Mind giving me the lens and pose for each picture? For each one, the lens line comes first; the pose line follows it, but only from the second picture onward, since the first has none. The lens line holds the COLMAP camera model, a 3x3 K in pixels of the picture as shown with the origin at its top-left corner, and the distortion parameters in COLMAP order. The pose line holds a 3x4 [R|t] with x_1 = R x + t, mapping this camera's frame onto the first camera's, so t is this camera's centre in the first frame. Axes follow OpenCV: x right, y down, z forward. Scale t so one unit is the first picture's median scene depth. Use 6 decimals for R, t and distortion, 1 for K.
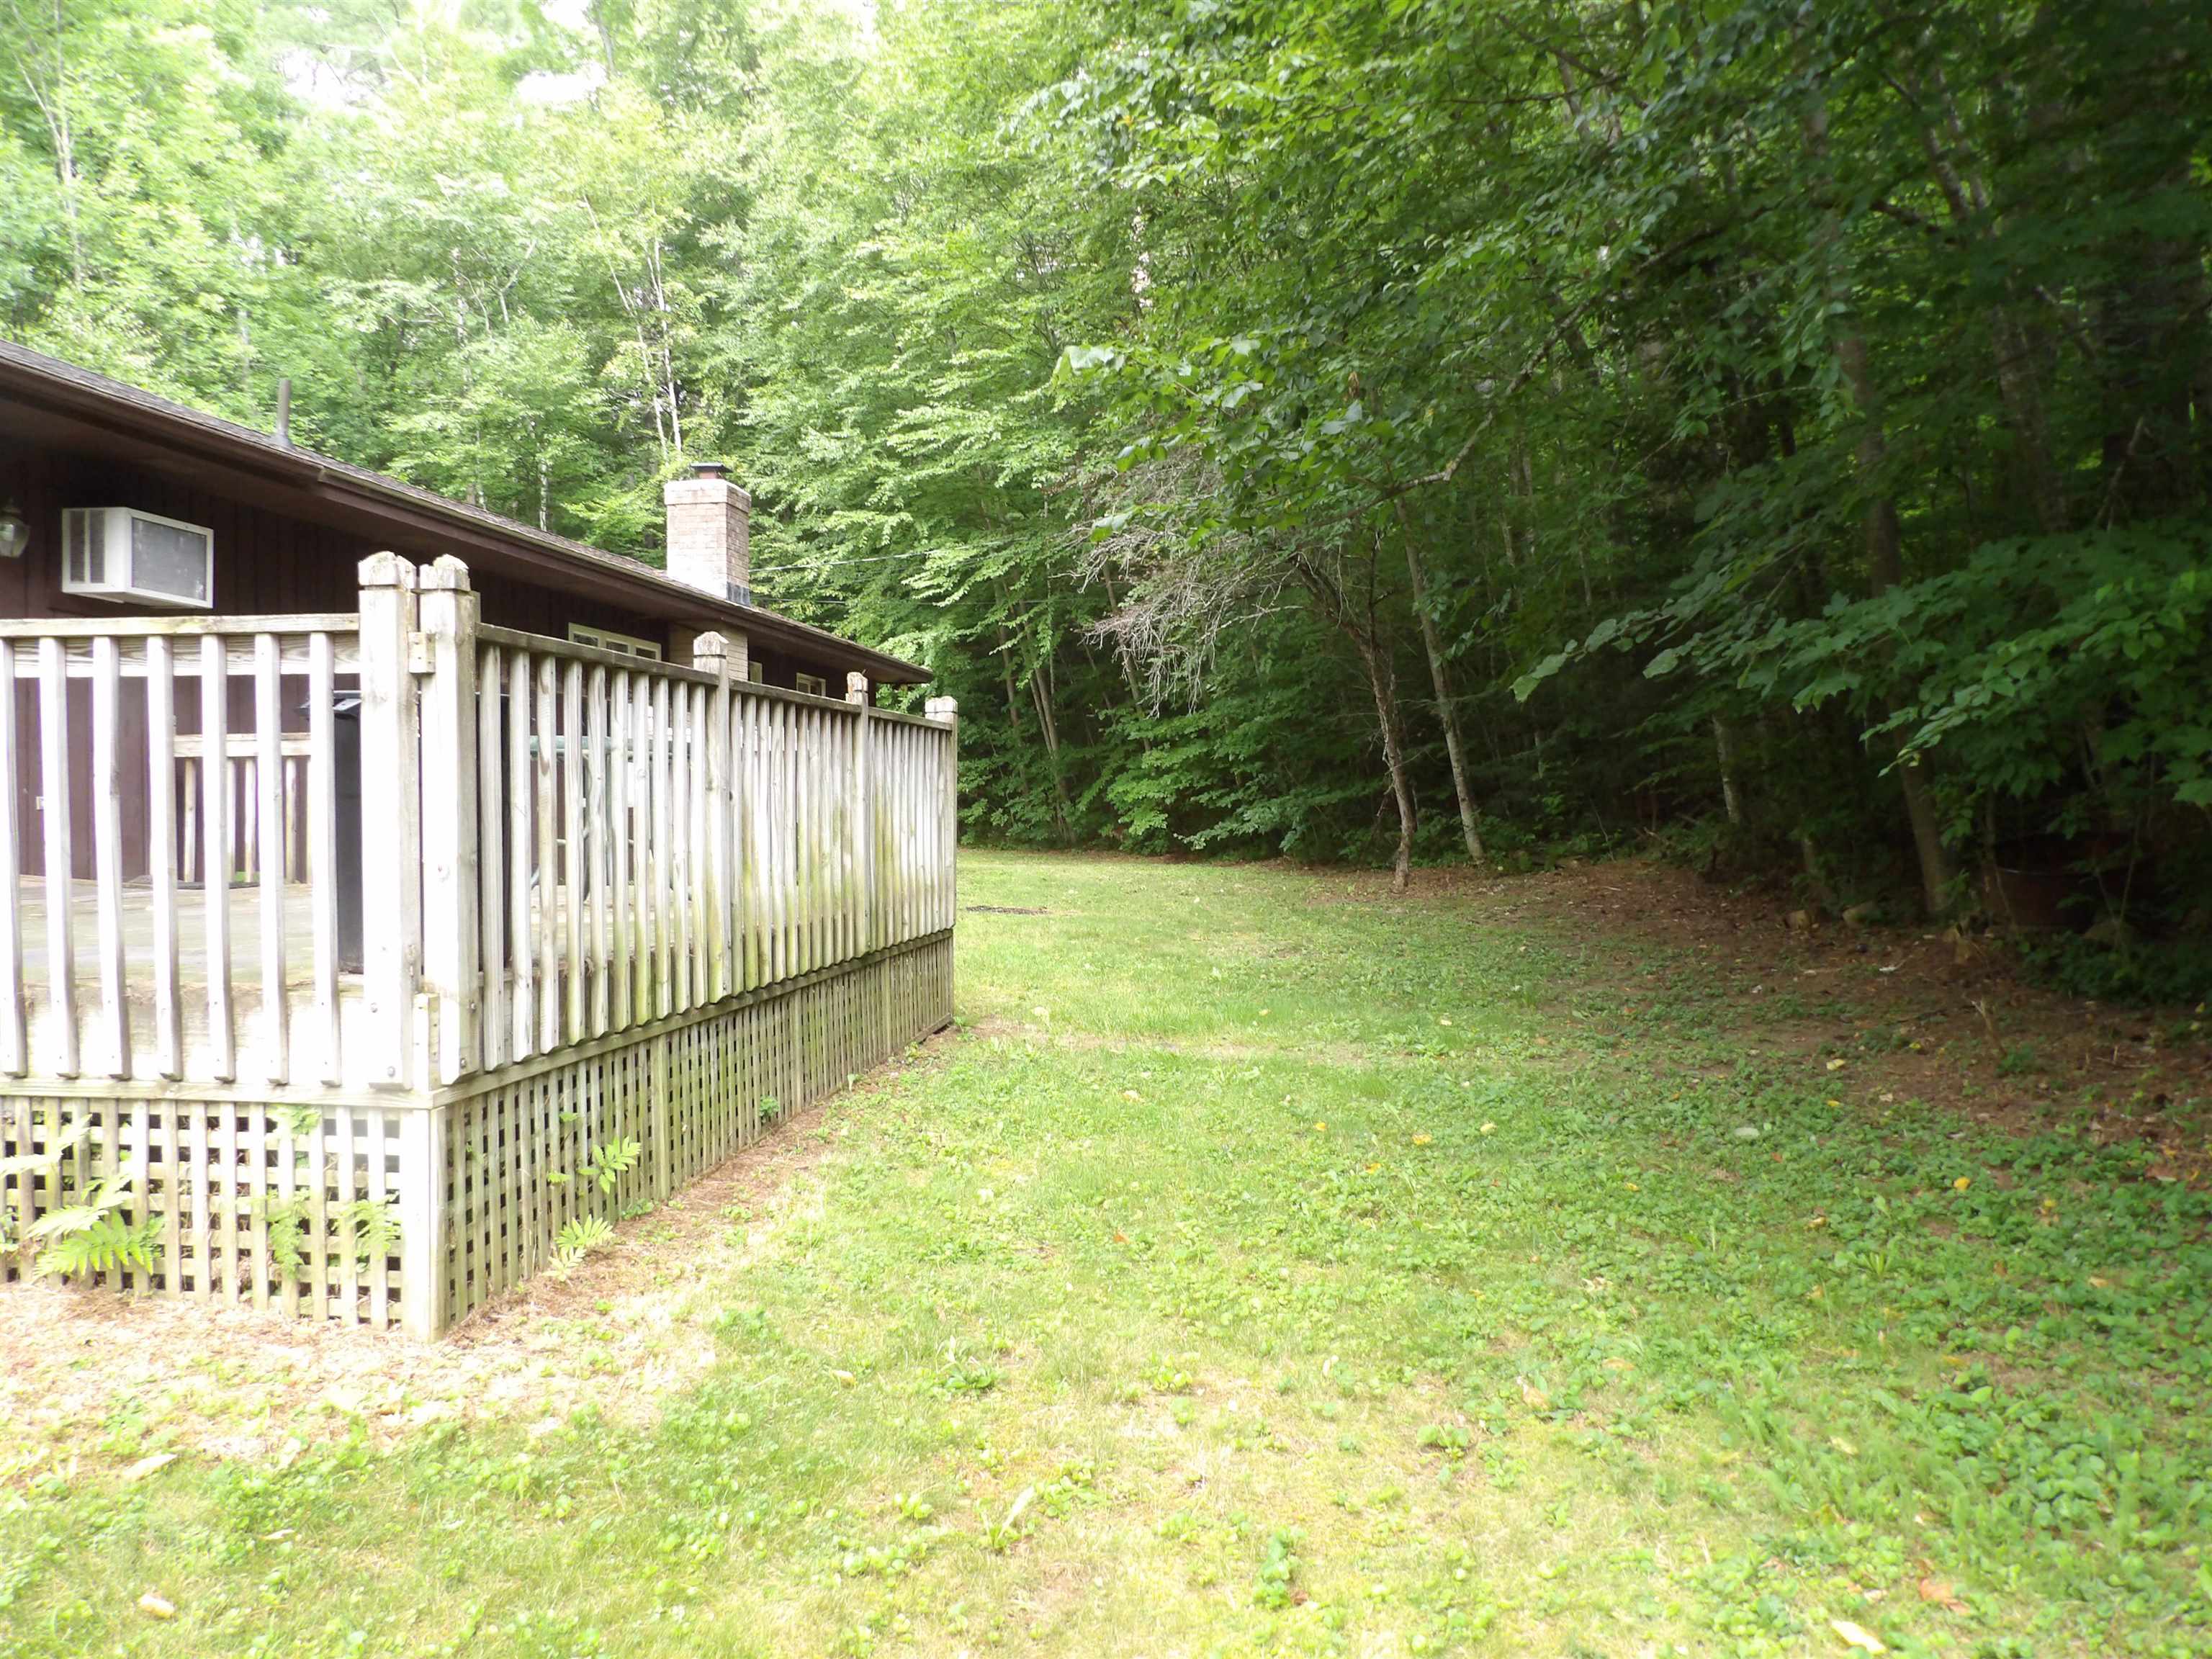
lens RADIAL K [[1585.1, 0, 1106.8], [0, 1585.1, 828.7], [0, 0, 1]] dist [-0.040340, 0.050941]
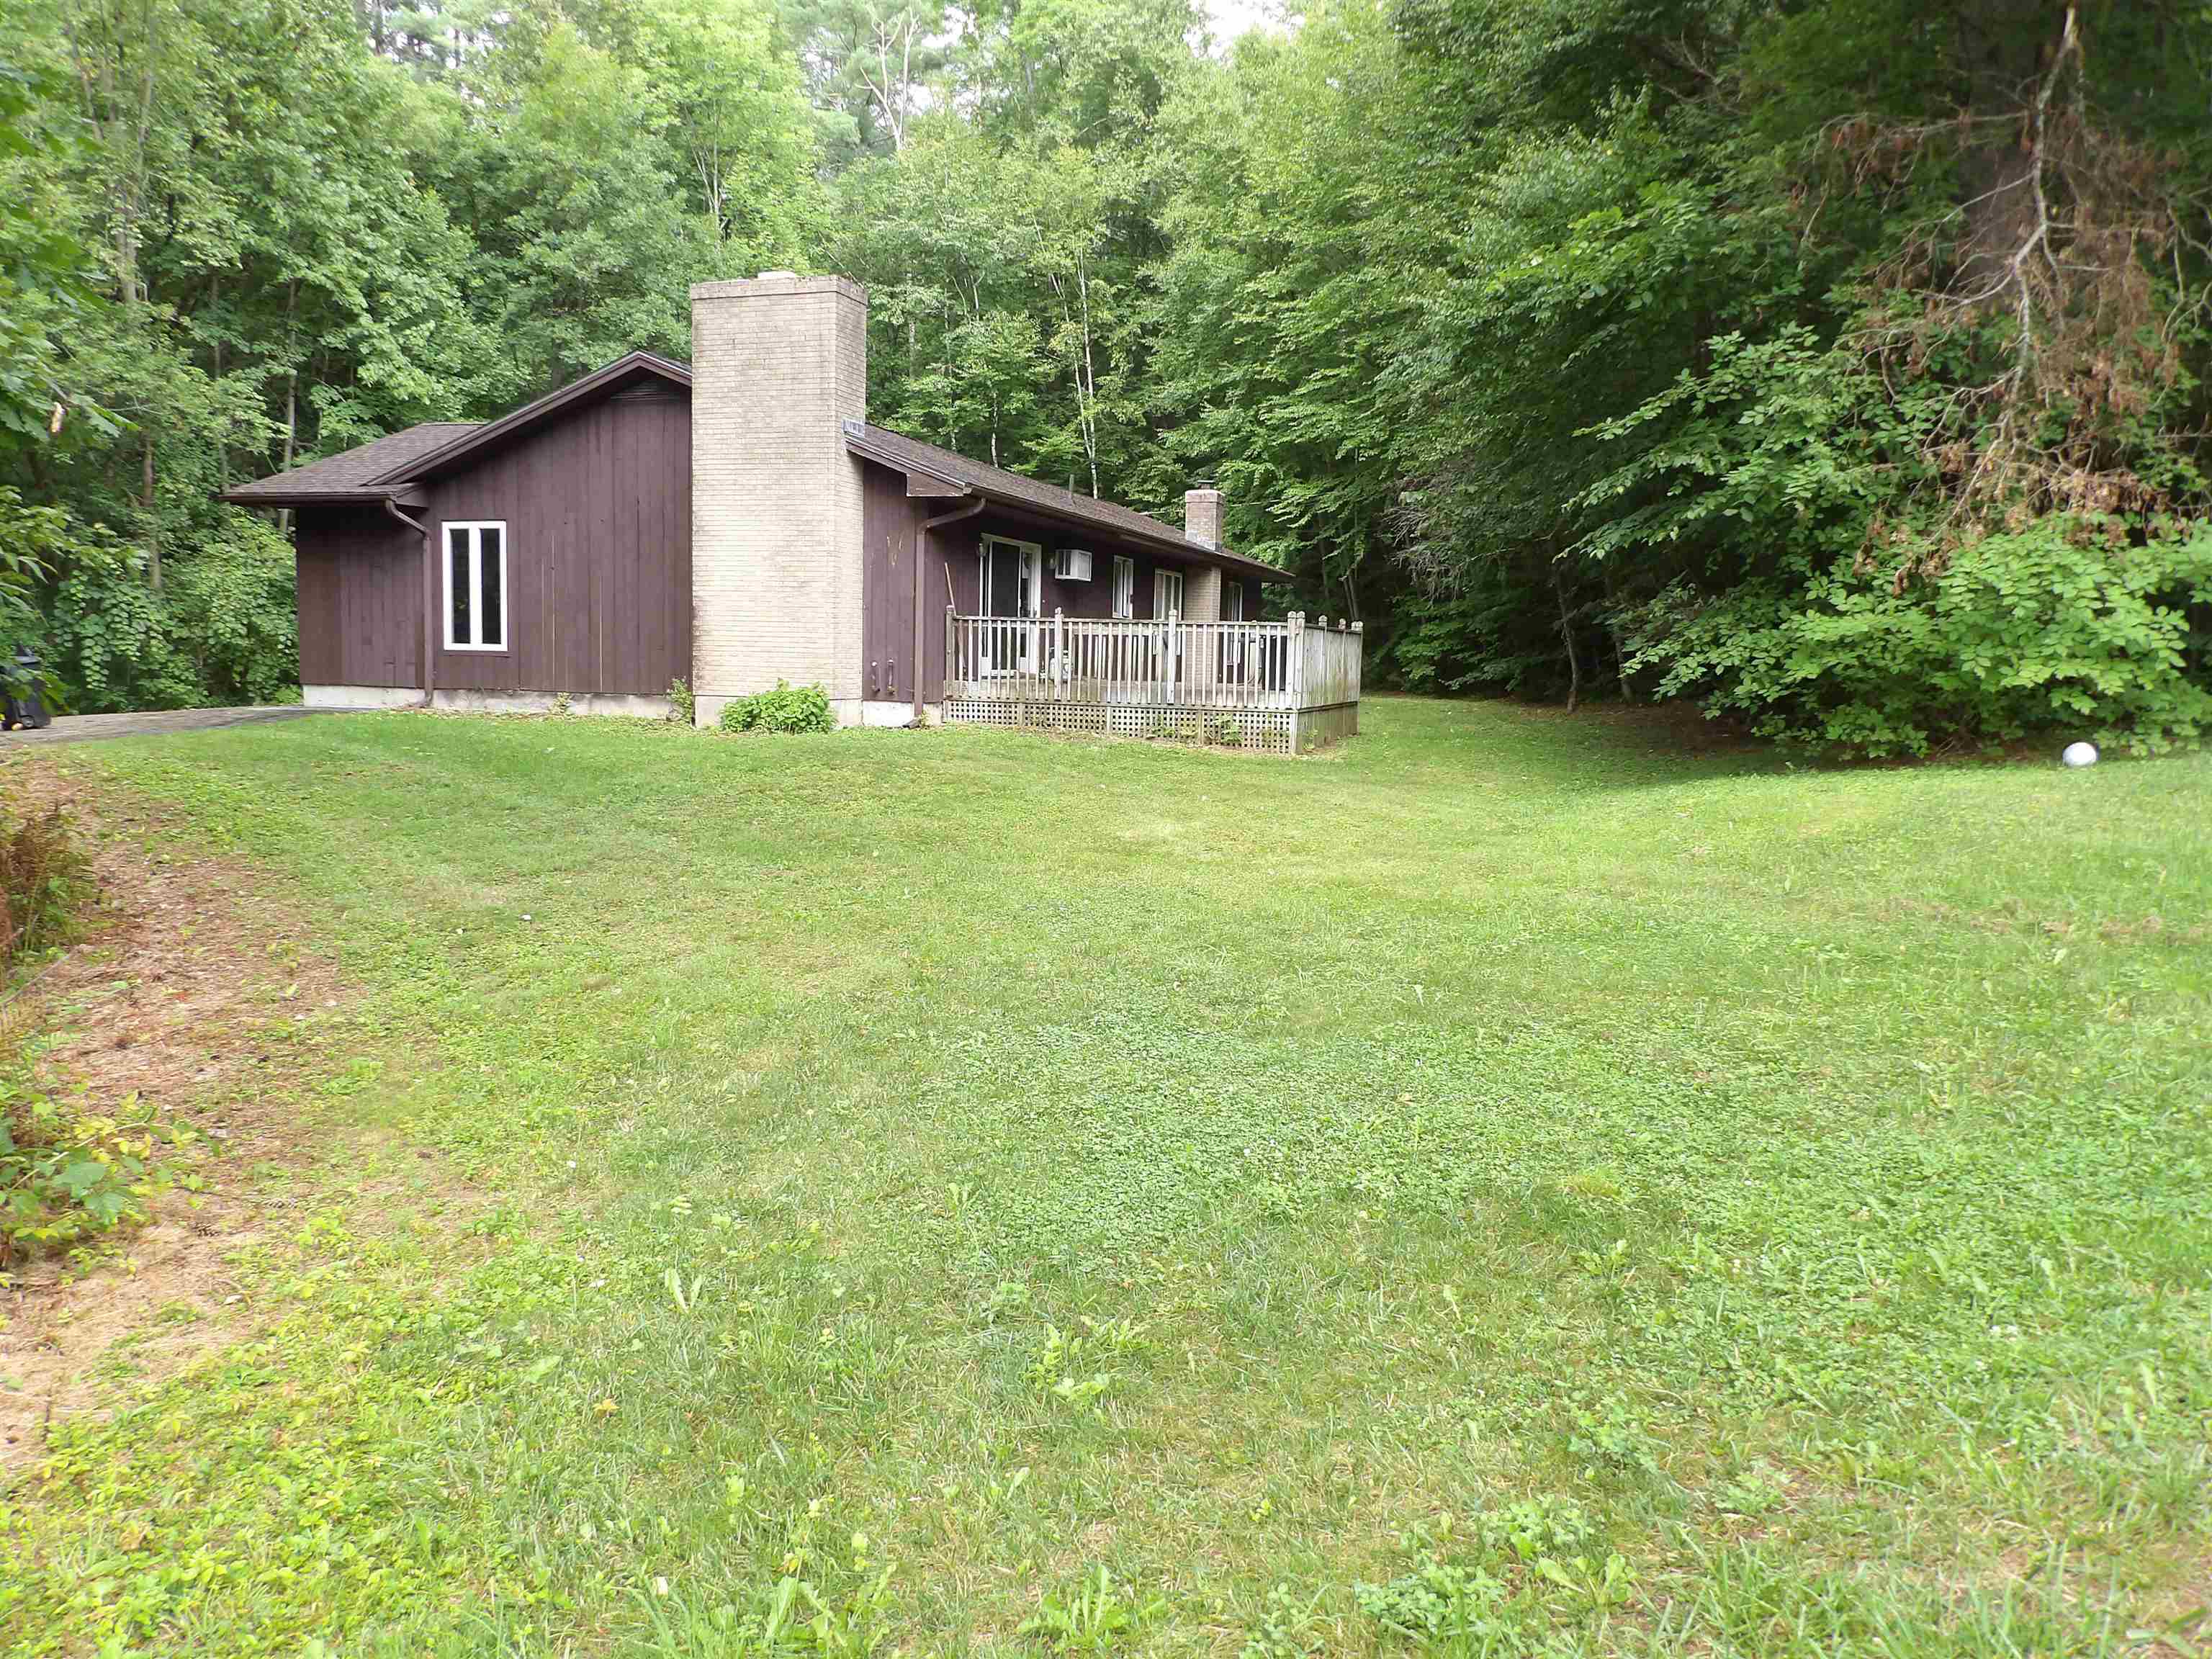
lens RADIAL K [[1585.1, 0, 1104.0], [0, 1585.1, 831.3], [0, 0, 1]] dist [-0.040340, 0.050941]
pose [[0.985644, 0.043464, -0.163150, -0.020706], [-0.027583, 0.994767, 0.098372, 0.007741], [0.166572, -0.092460, 0.981685, -0.561707]]
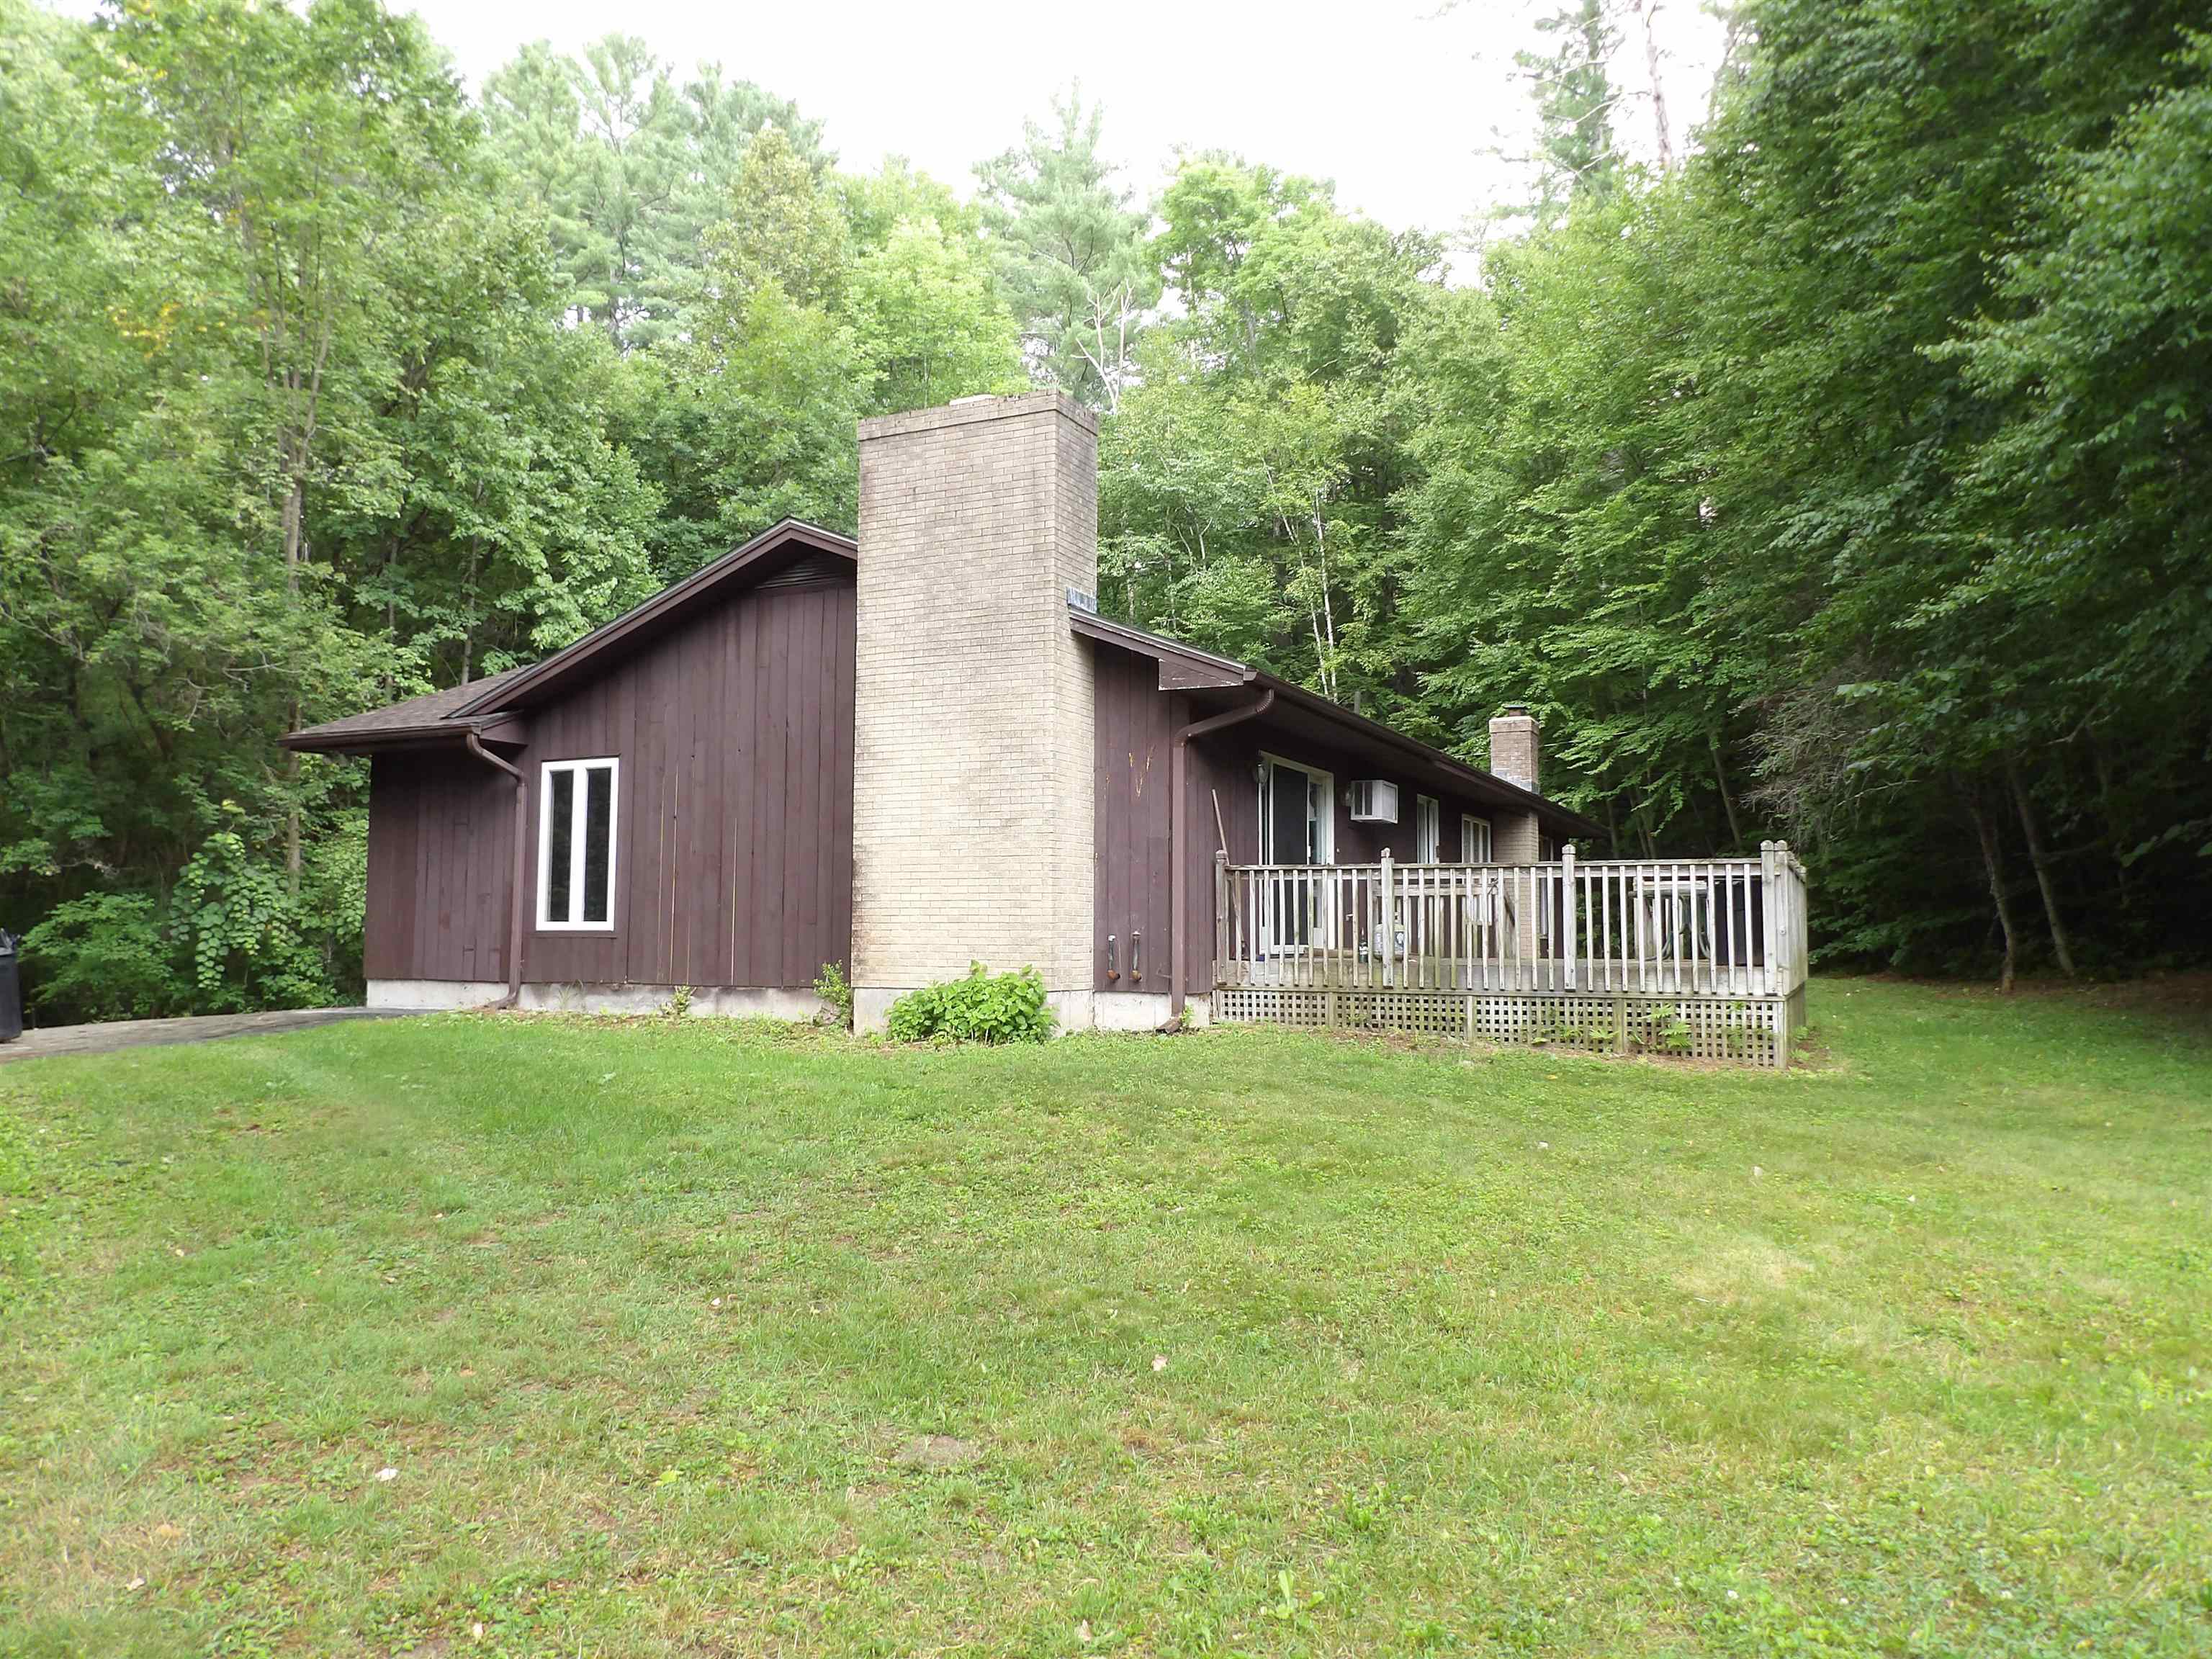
lens RADIAL K [[1585.1, 0, 1102.3], [0, 1585.1, 831.5], [0, 0, 1]] dist [-0.040340, 0.050941]
pose [[0.954849, -0.013580, -0.296782, -0.100900], [-0.010296, 0.996842, -0.078741, 0.011441], [0.296914, 0.078241, 0.951693, -0.336200]]
